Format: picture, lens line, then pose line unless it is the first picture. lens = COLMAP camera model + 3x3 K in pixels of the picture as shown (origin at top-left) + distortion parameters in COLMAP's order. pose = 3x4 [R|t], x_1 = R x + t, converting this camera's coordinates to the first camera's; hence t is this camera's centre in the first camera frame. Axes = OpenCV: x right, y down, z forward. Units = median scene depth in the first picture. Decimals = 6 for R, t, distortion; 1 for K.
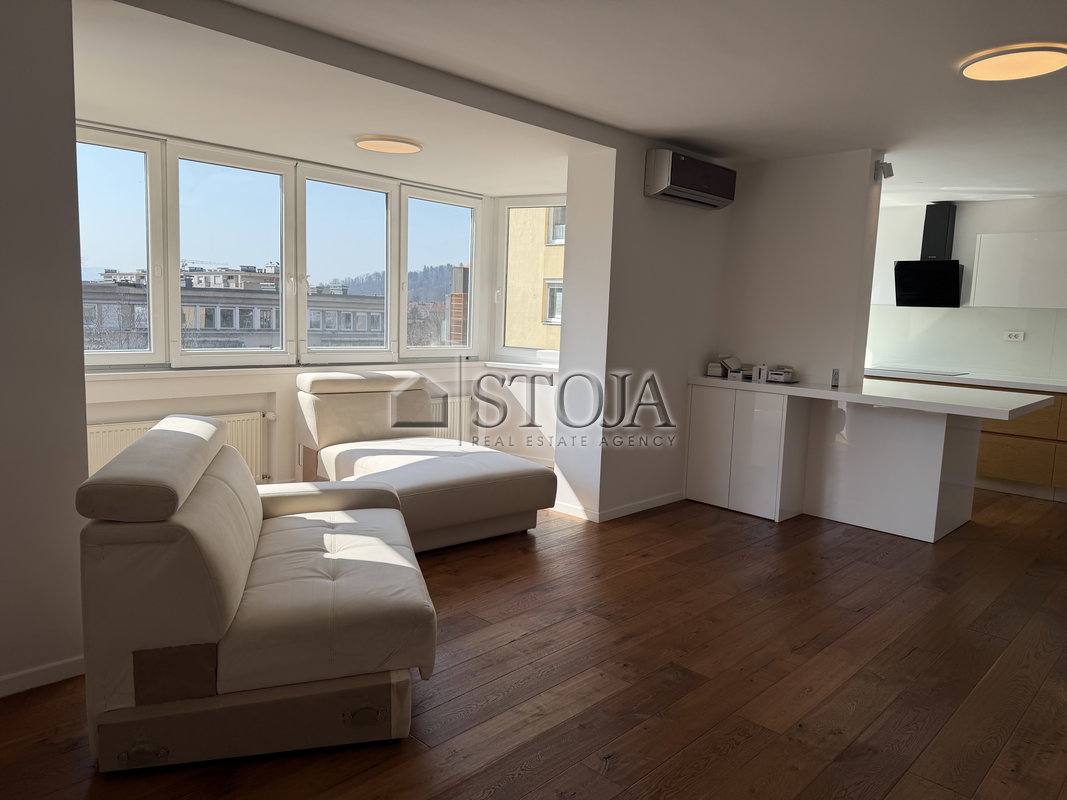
lens RADIAL K [[743.1, 0, 528.3], [0, 743.1, 404.6], [0, 0, 1]] dist [0.042201, -0.047260]
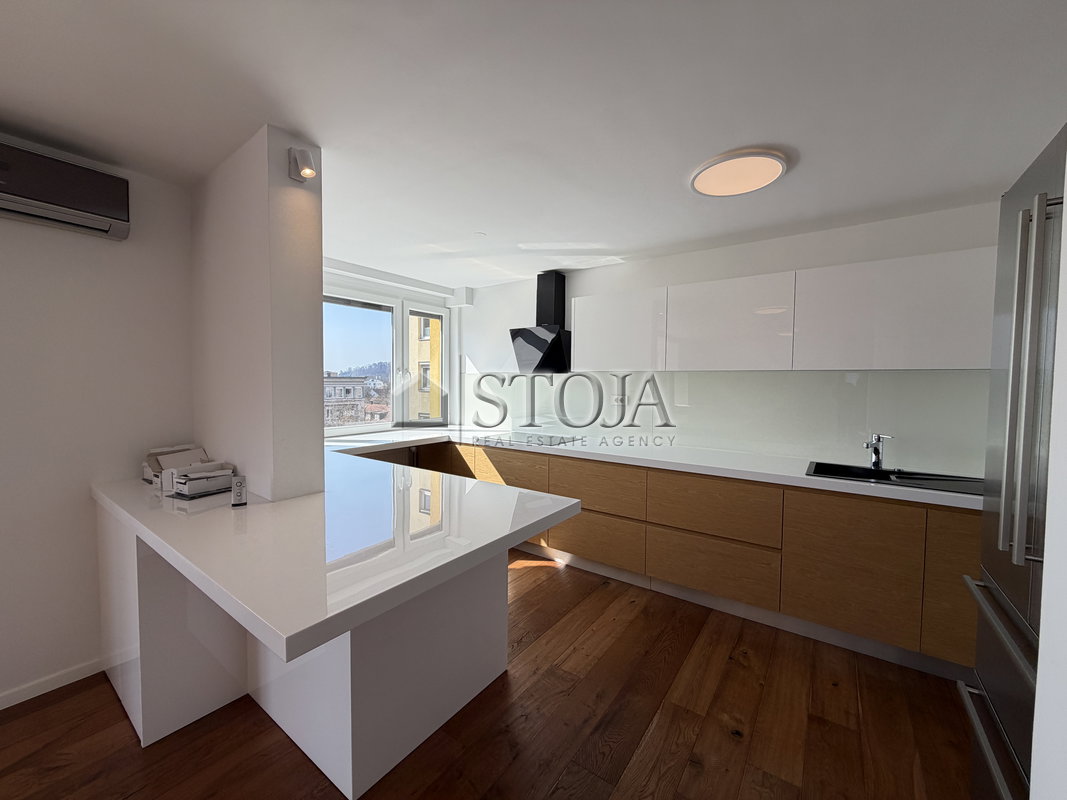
lens RADIAL K [[424.7, 0, 527.3], [0, 424.7, 396.7], [0, 0, 1]] dist [-0.001608, 0.000389]
pose [[0.989084, -0.038244, 0.142303, 0.589106], [0.050694, 0.995098, -0.084917, -0.070350], [-0.138358, 0.091204, 0.986174, 0.611078]]
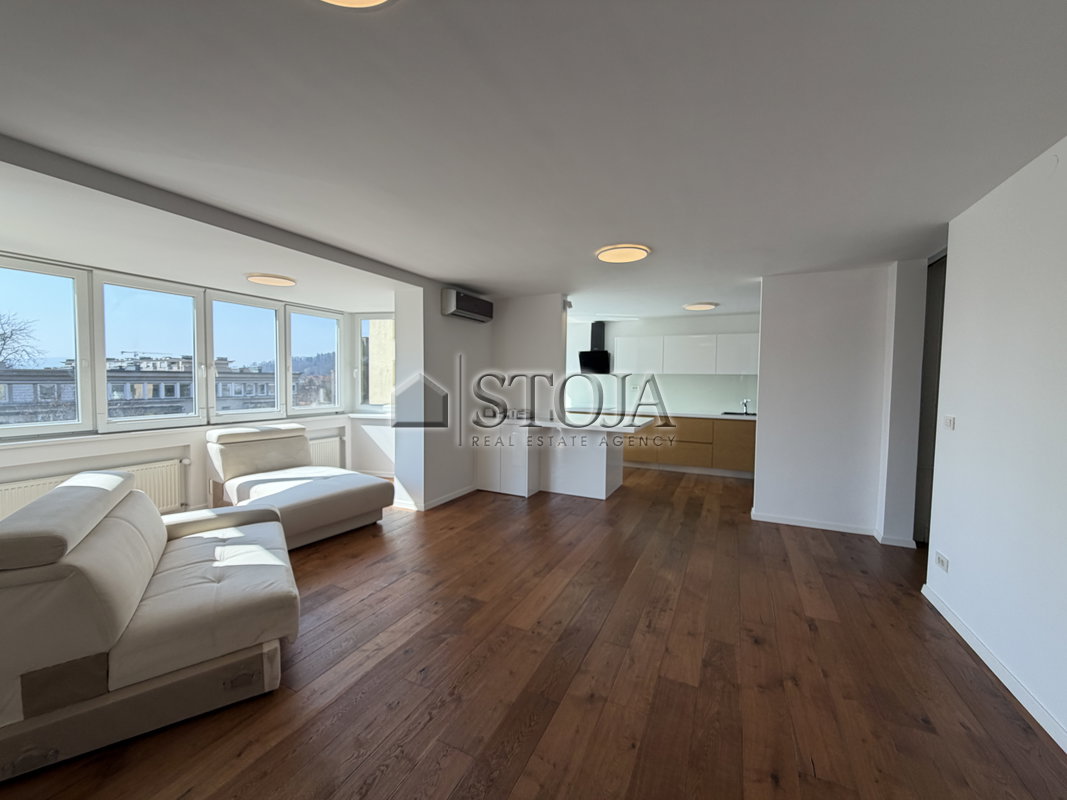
lens RADIAL K [[424.7, 0, 524.6], [0, 424.7, 398.5], [0, 0, 1]] dist [-0.001608, 0.000389]
pose [[0.952201, -0.041588, 0.302629, 0.035382], [0.064060, 0.995846, -0.064710, -0.012531], [-0.298681, 0.081004, 0.950909, 0.026261]]
